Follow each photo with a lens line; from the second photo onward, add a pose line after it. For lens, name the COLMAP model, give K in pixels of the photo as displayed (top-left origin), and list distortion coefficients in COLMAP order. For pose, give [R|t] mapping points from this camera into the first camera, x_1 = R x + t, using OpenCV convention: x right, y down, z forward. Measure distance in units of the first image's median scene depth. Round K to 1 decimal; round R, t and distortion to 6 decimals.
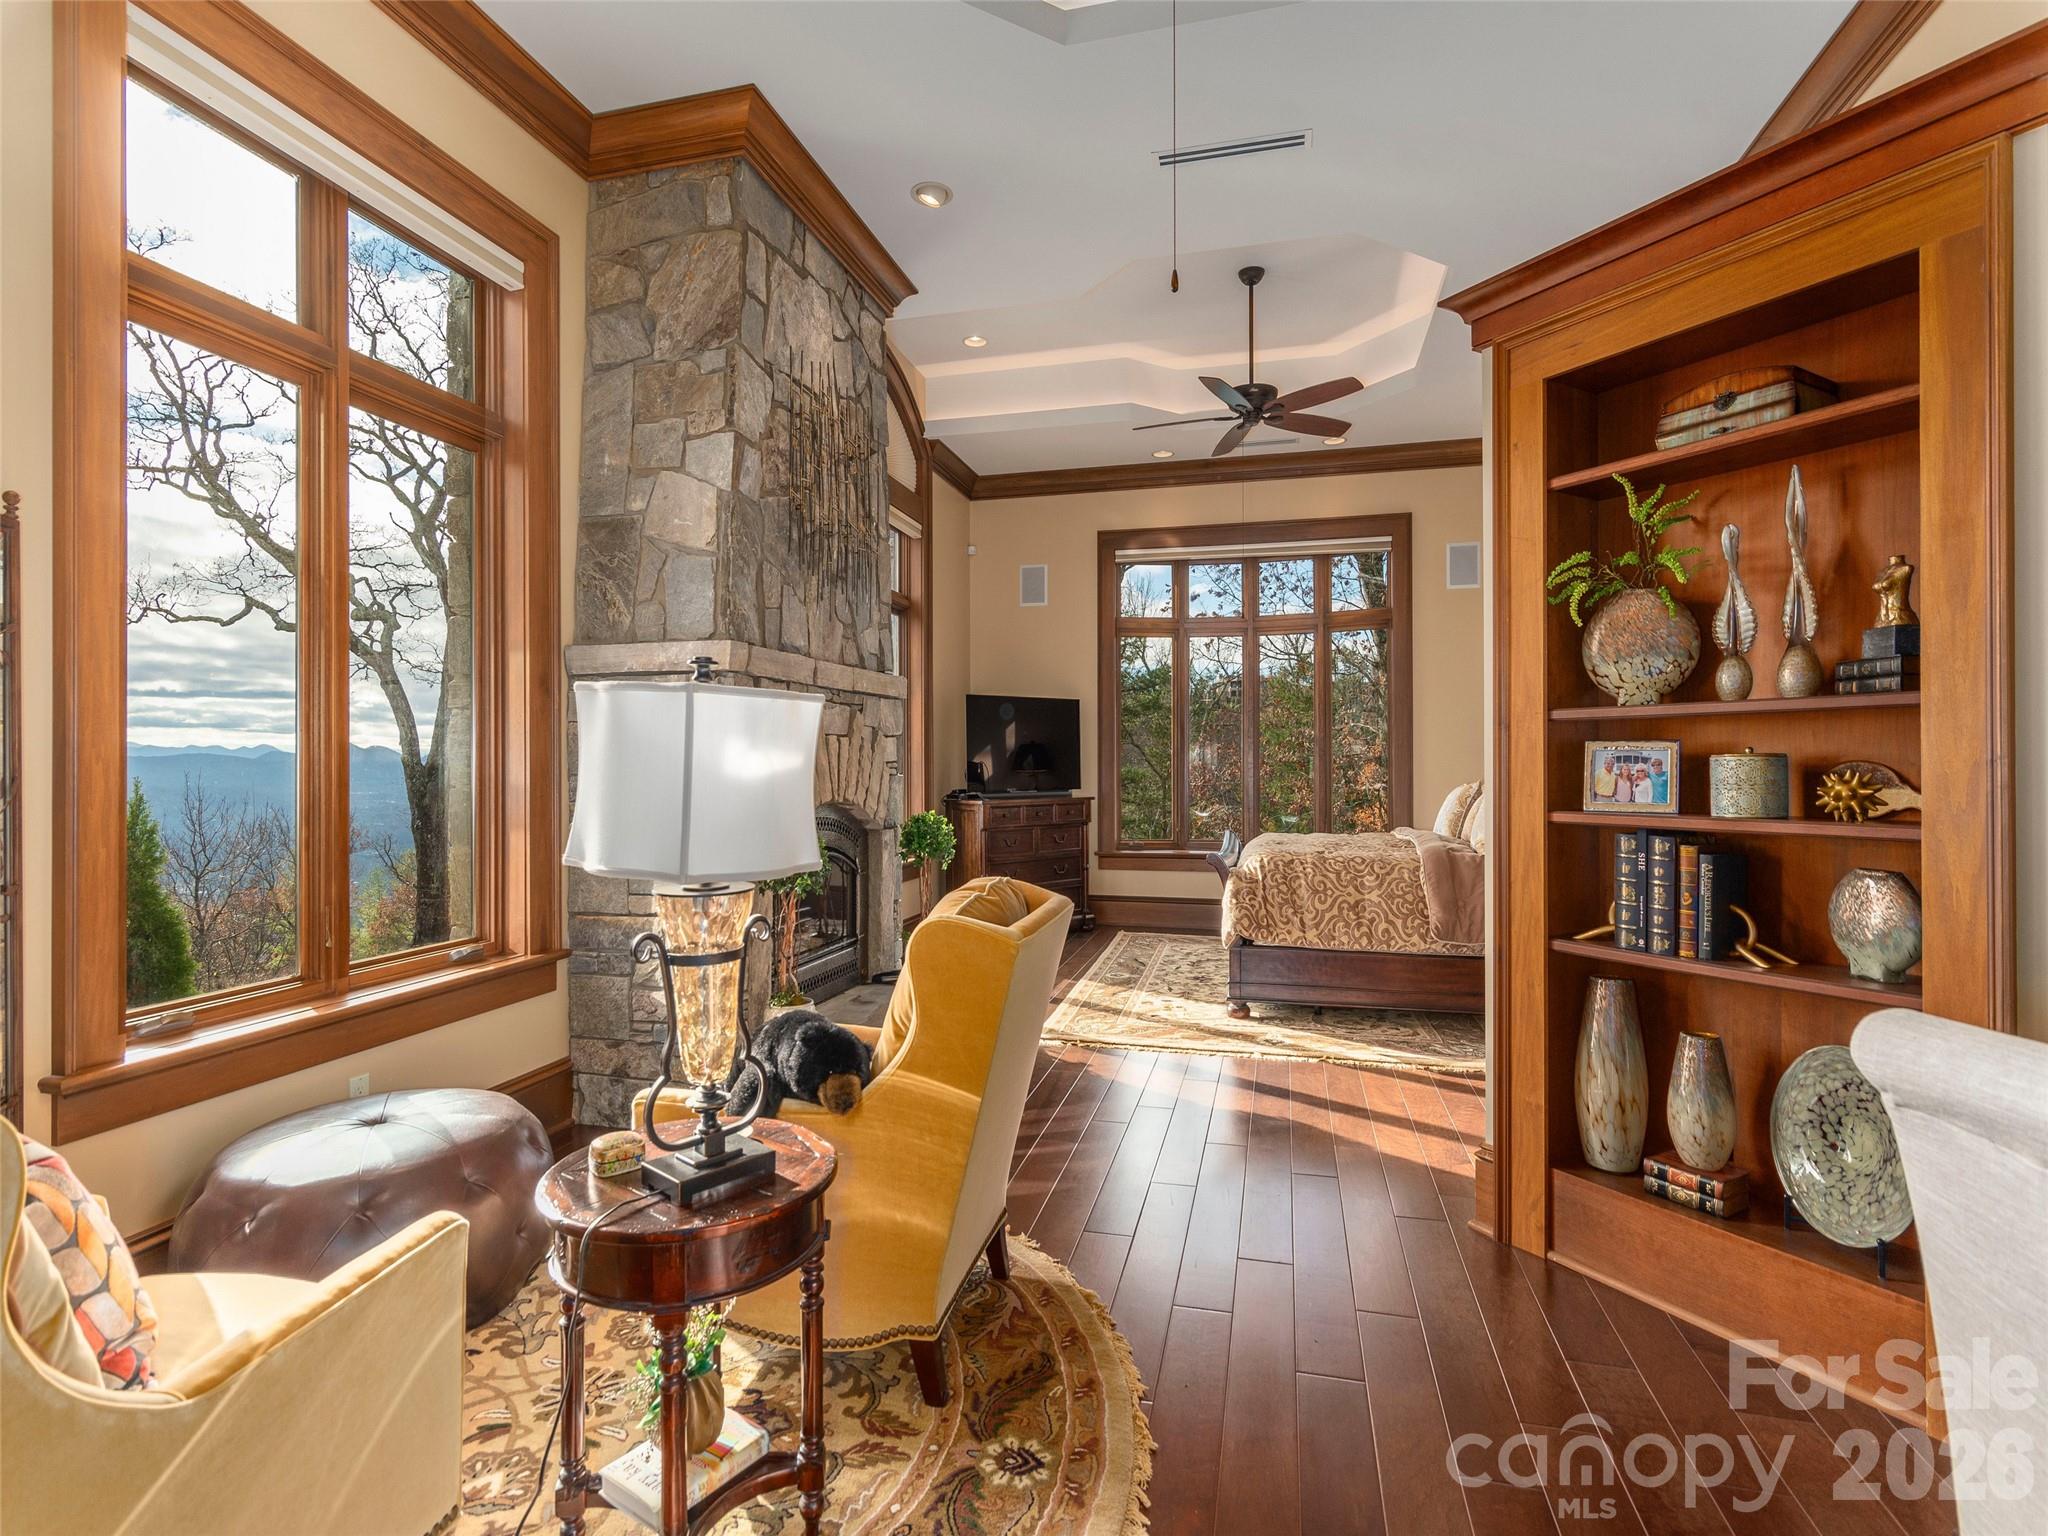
lens RADIAL K [[1010.9, 0, 1022.0], [0, 1010.9, 759.5], [0, 0, 1]] dist [0.004556, -0.000657]
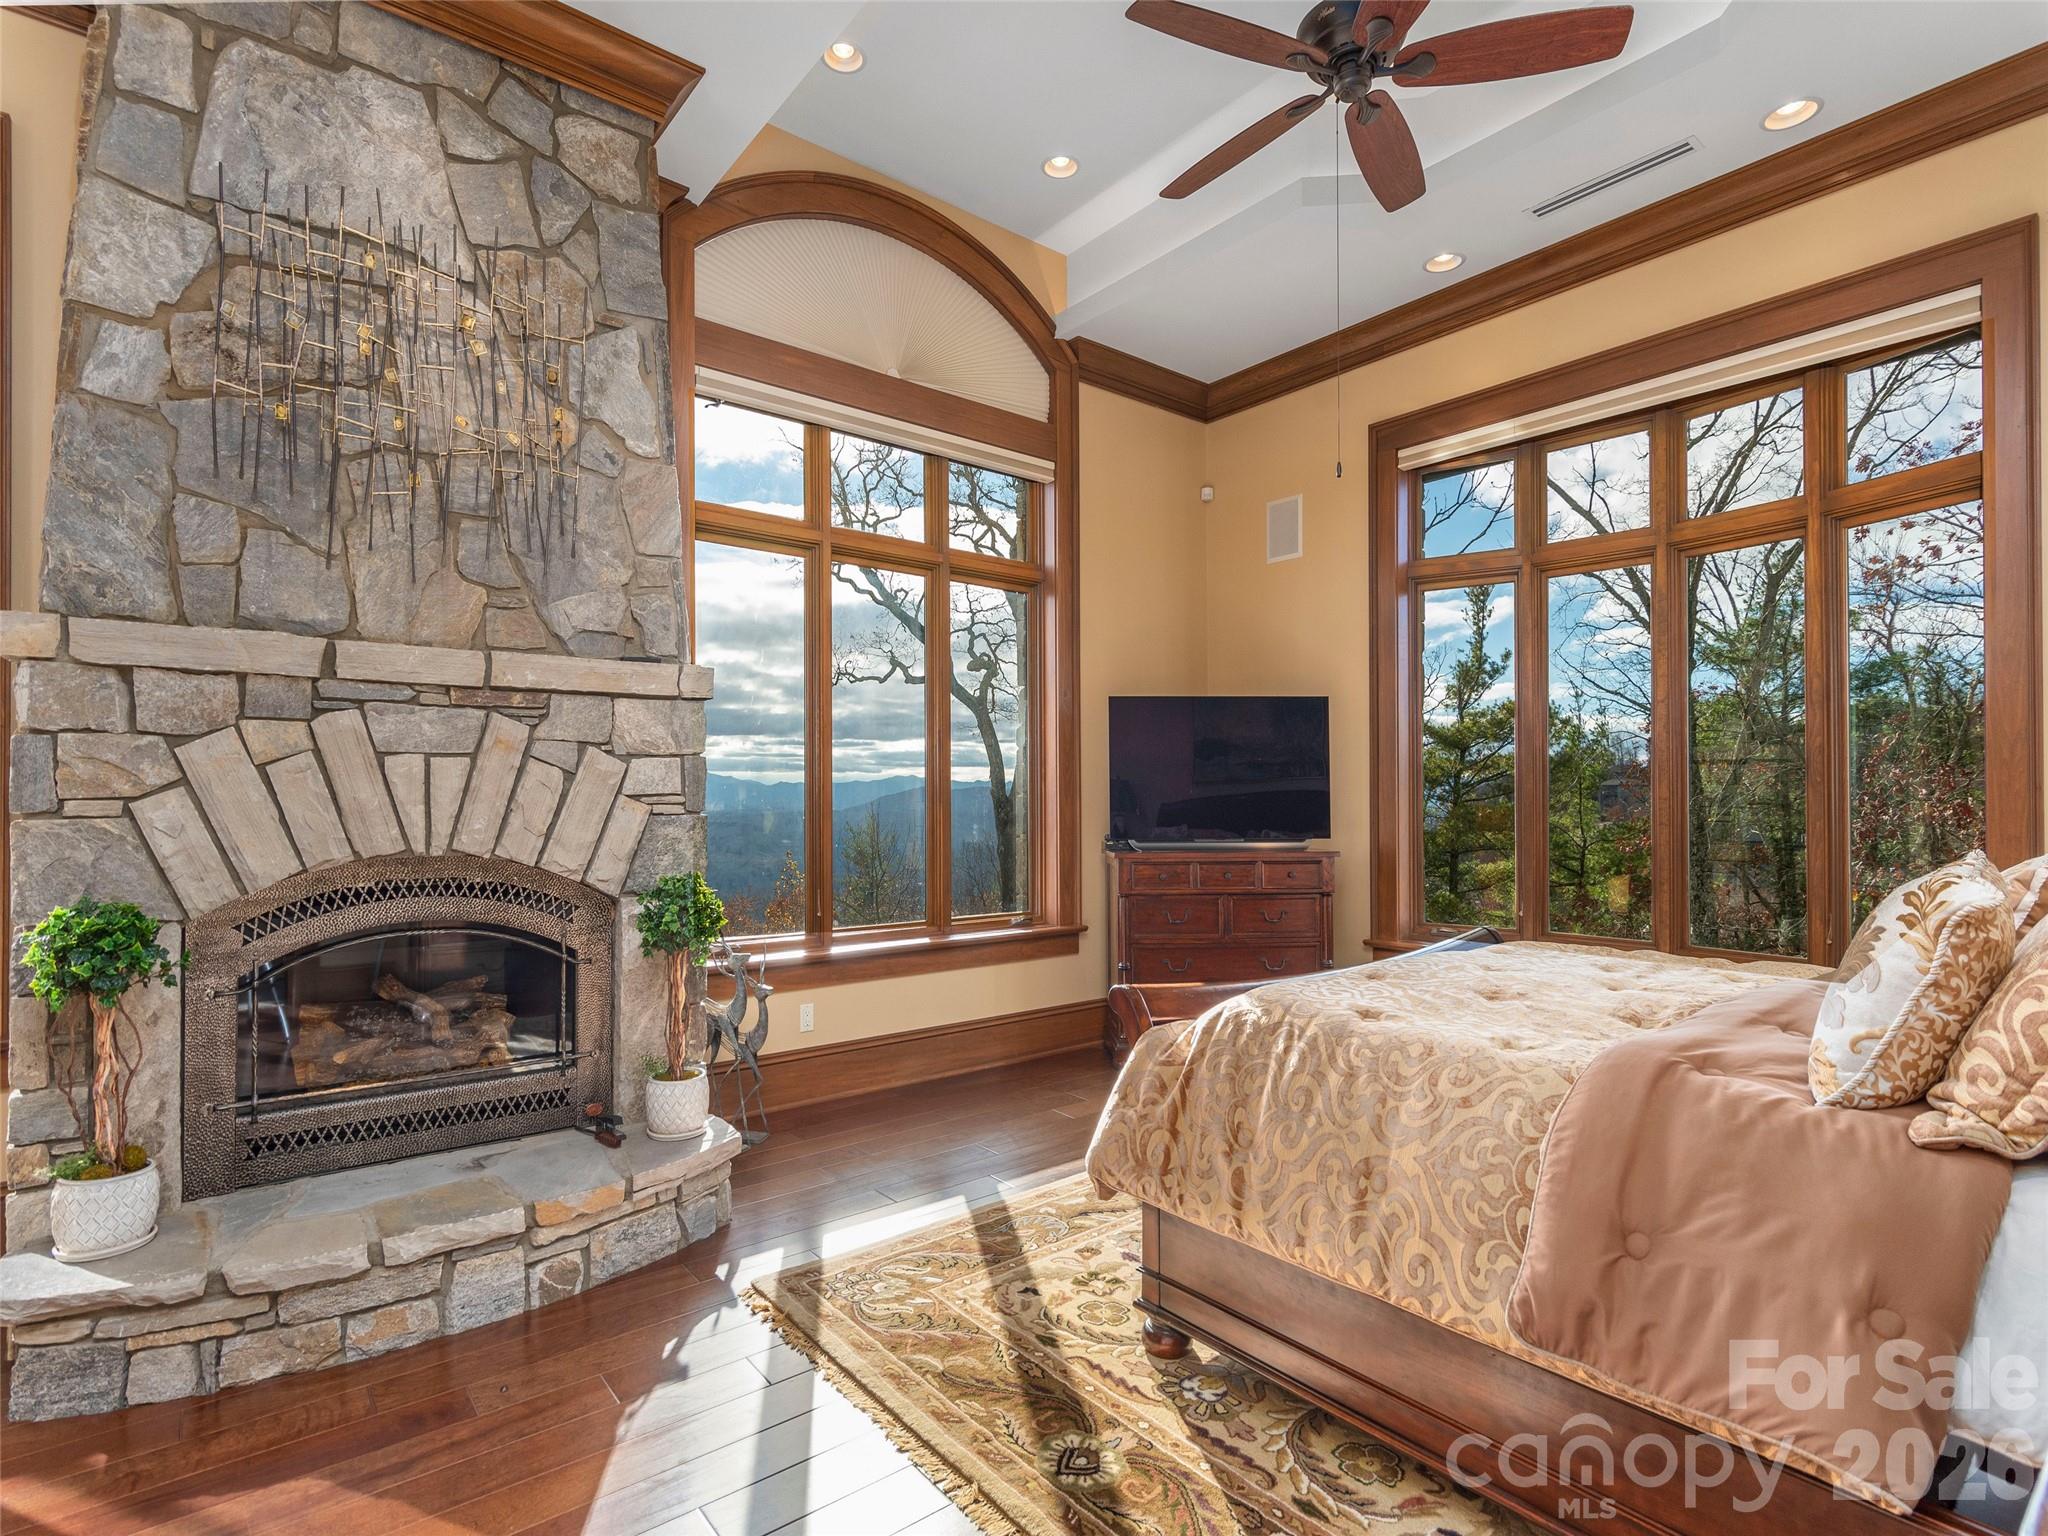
lens RADIAL K [[1010.9, 0, 1022.8], [0, 1010.9, 787.7], [0, 0, 1]] dist [0.004556, -0.000657]
pose [[0.801696, -0.001844, -0.597729, 0.305409], [-0.000407, 0.999993, -0.003631, 0.000276], [0.597732, 0.003154, 0.801690, 0.410497]]
